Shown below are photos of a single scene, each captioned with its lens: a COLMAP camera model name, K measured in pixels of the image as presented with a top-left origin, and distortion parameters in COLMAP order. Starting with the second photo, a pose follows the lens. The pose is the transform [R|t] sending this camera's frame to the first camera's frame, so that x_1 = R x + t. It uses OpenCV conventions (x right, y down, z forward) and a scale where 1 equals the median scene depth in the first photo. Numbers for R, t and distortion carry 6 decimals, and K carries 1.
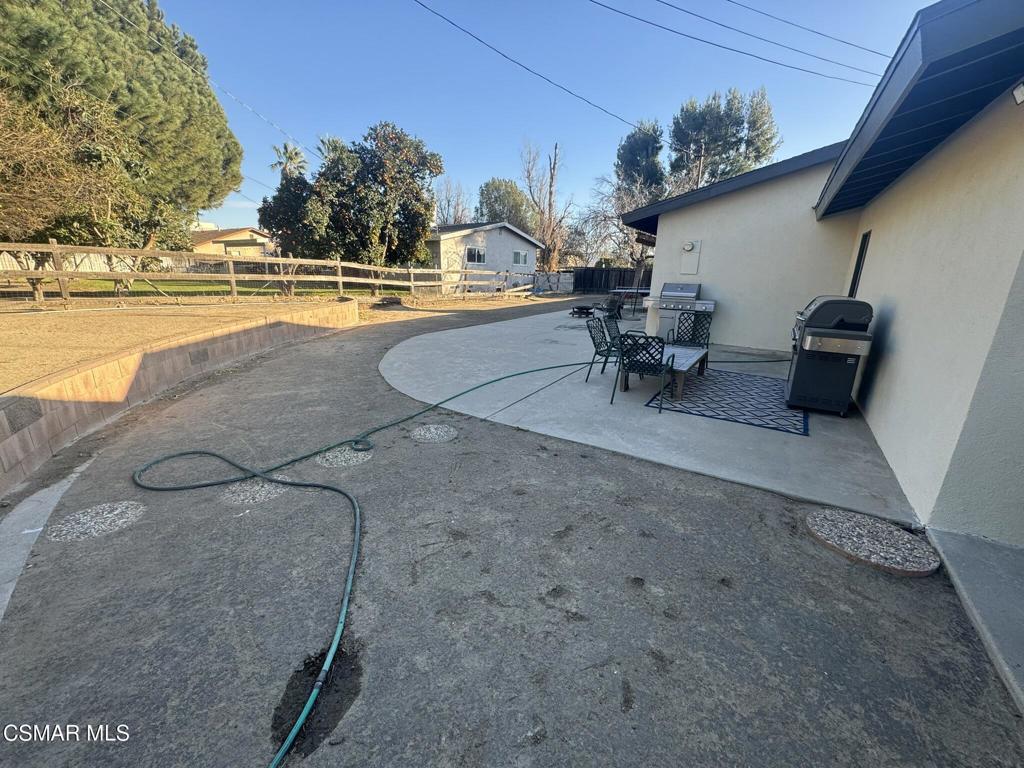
lens RADIAL K [[408.9, 0, 502.5], [0, 408.9, 379.1], [0, 0, 1]] dist [-0.010140, 0.001066]
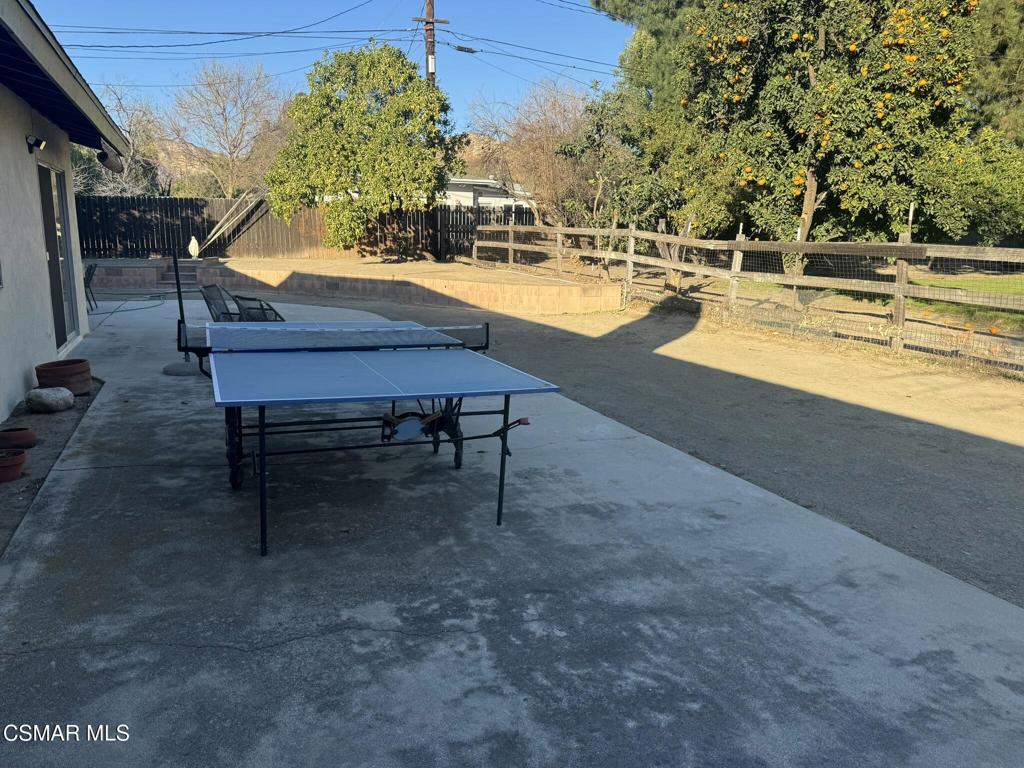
lens RADIAL K [[741.2, 0, 508.1], [0, 741.2, 391.6], [0, 0, 1]] dist [0.043742, -0.025888]
pose [[-0.552480, 0.143062, -0.821157, 0.400998], [-0.238773, 0.916711, 0.320356, -0.223310], [0.798595, 0.373060, -0.472305, 0.874846]]
